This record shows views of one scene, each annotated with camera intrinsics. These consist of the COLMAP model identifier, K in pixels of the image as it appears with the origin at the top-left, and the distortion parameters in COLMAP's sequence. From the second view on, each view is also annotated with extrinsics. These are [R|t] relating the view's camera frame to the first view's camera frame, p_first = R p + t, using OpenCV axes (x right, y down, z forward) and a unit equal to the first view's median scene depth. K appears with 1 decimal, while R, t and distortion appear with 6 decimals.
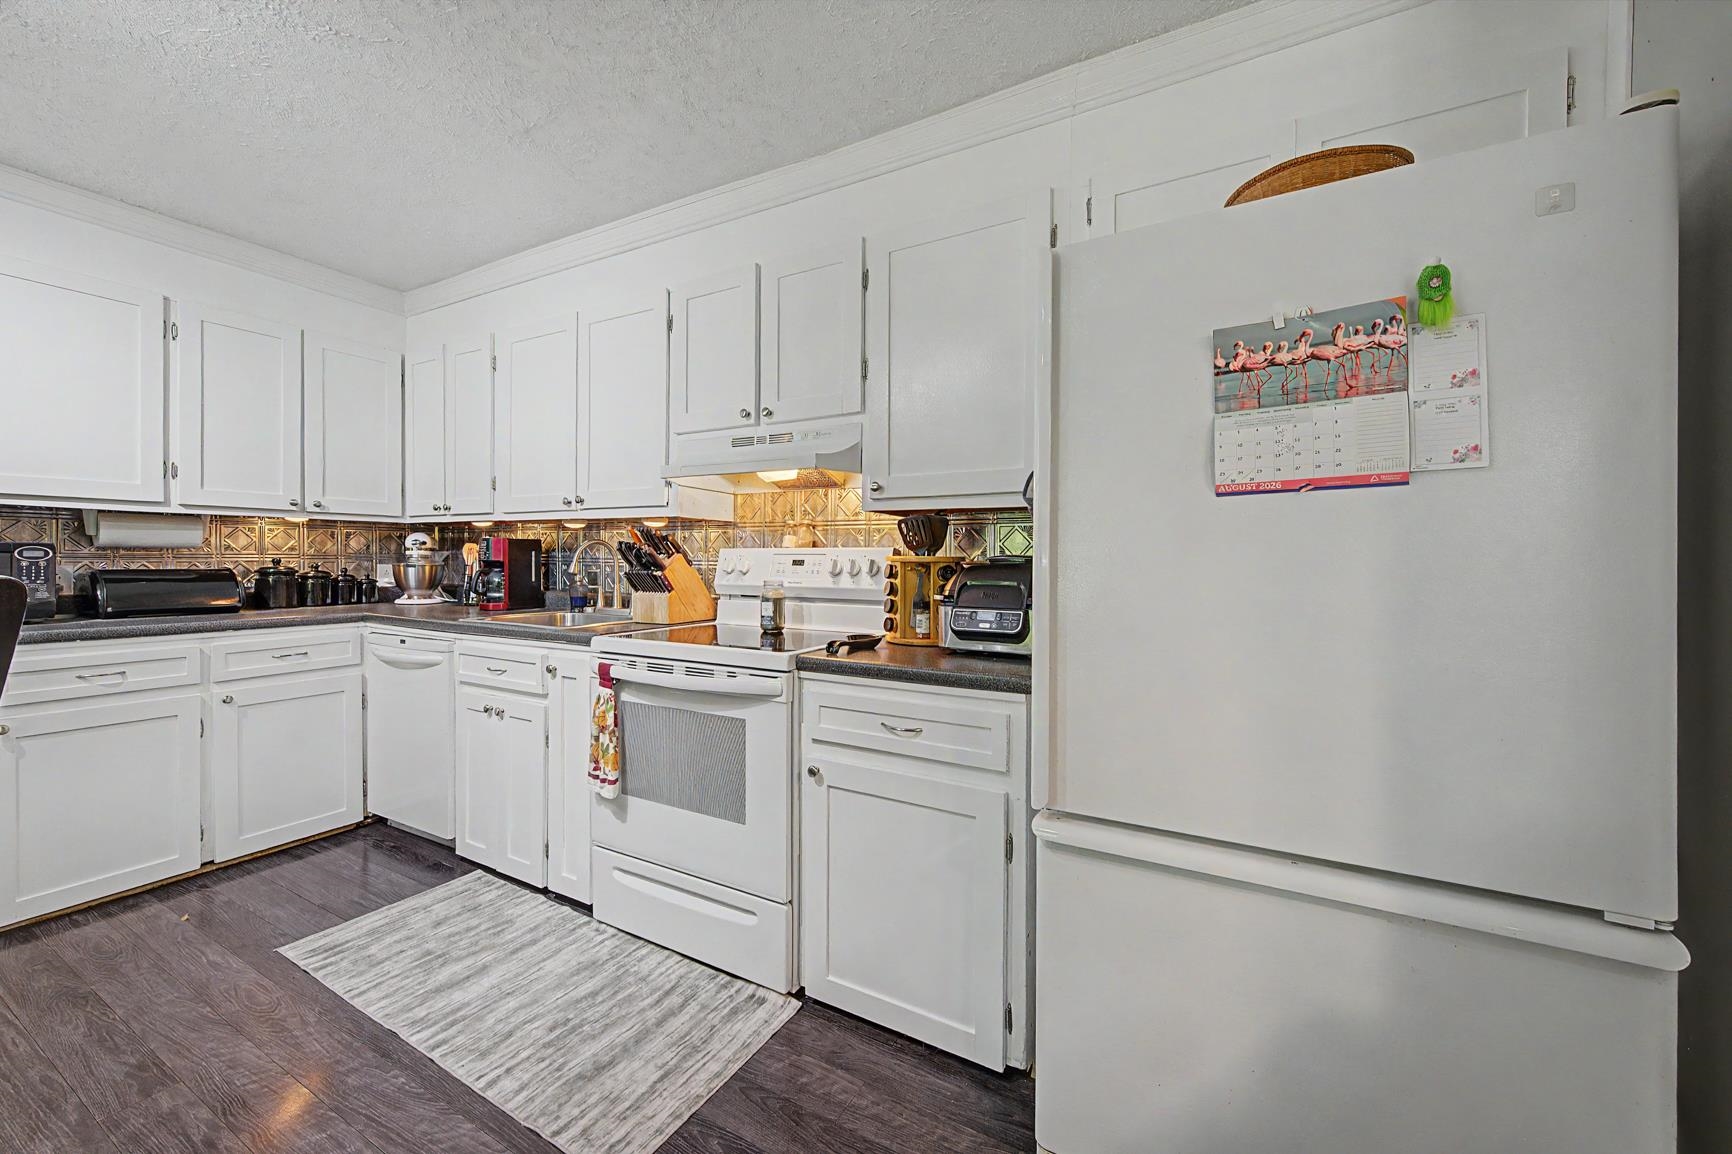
lens RADIAL K [[675.2, 0, 872.0], [0, 675.2, 567.1], [0, 0, 1]] dist [0.001815, 0.000022]
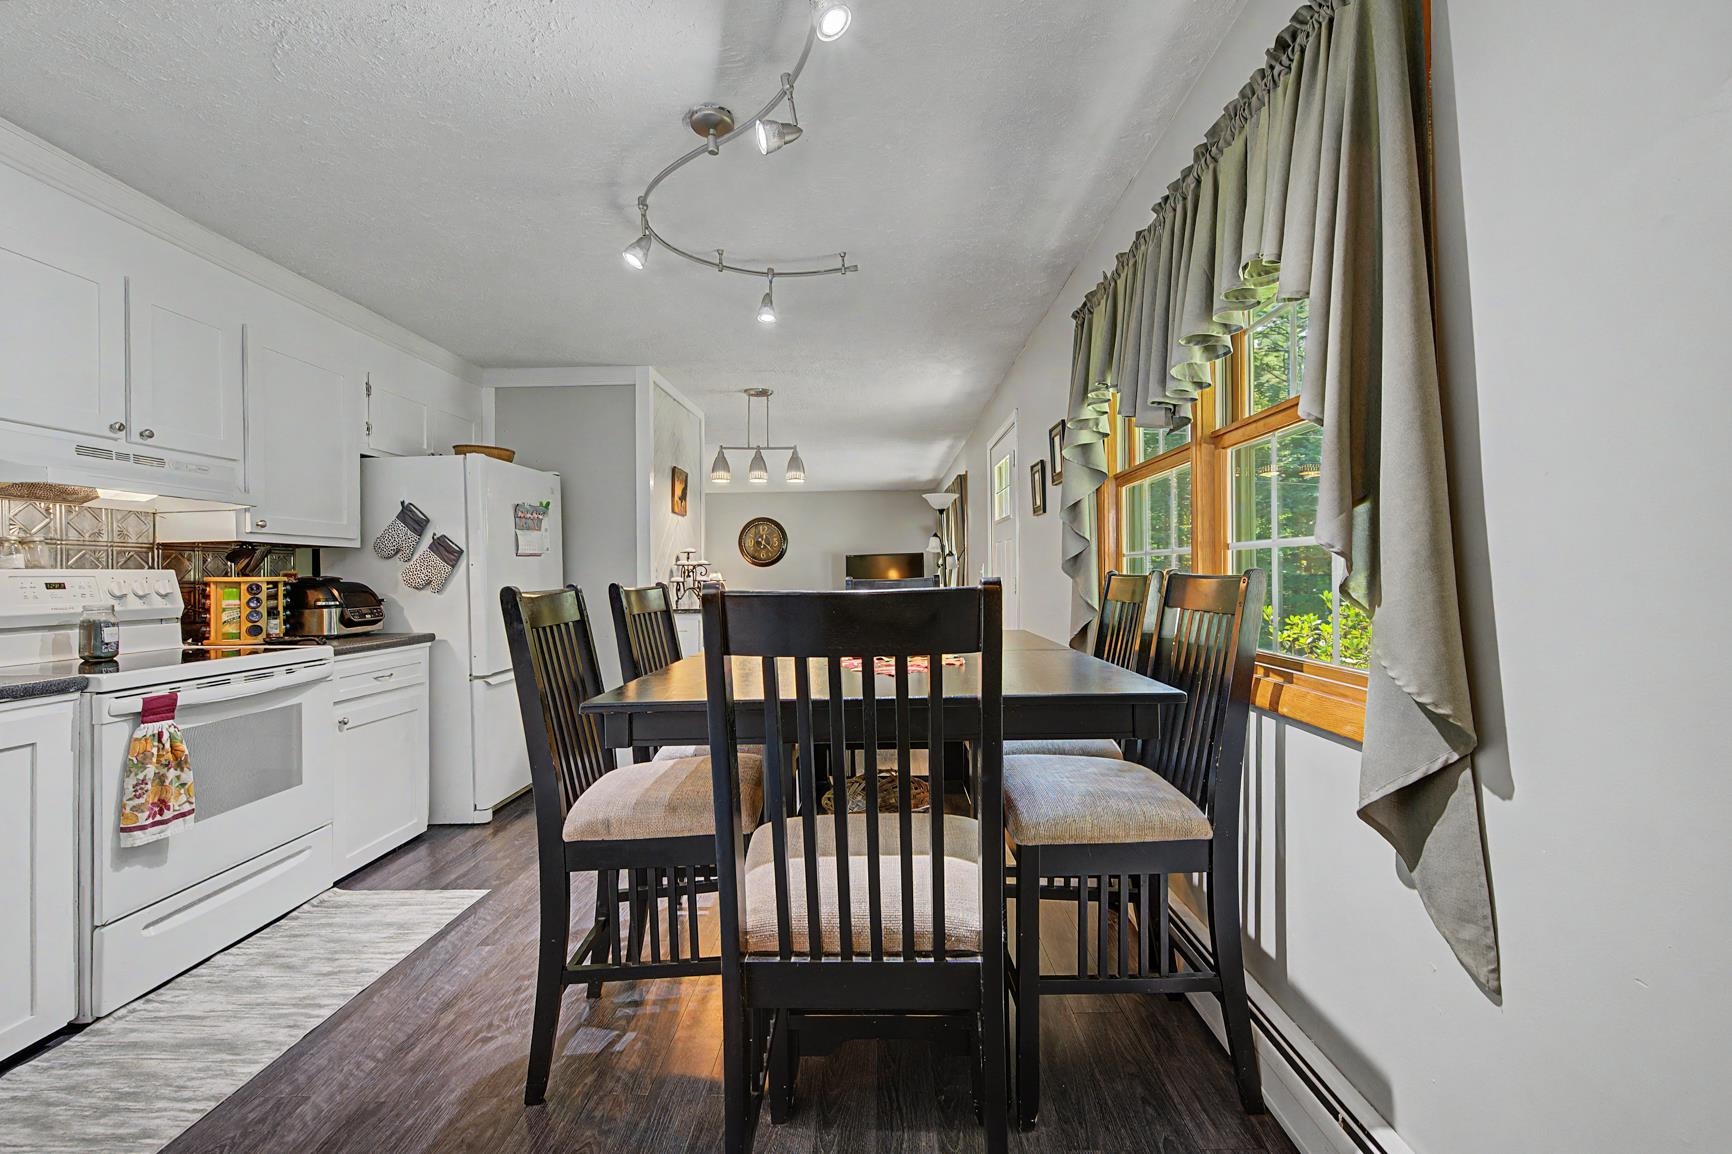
lens RADIAL K [[675.2, 0, 872.0], [0, 675.2, 567.1], [0, 0, 1]] dist [0.001815, 0.000022]
pose [[-0.486381, 0.009540, 0.873695, -1.842866], [0.019221, 0.999815, -0.000217, -0.013901], [-0.873535, 0.016688, -0.486474, 0.660635]]
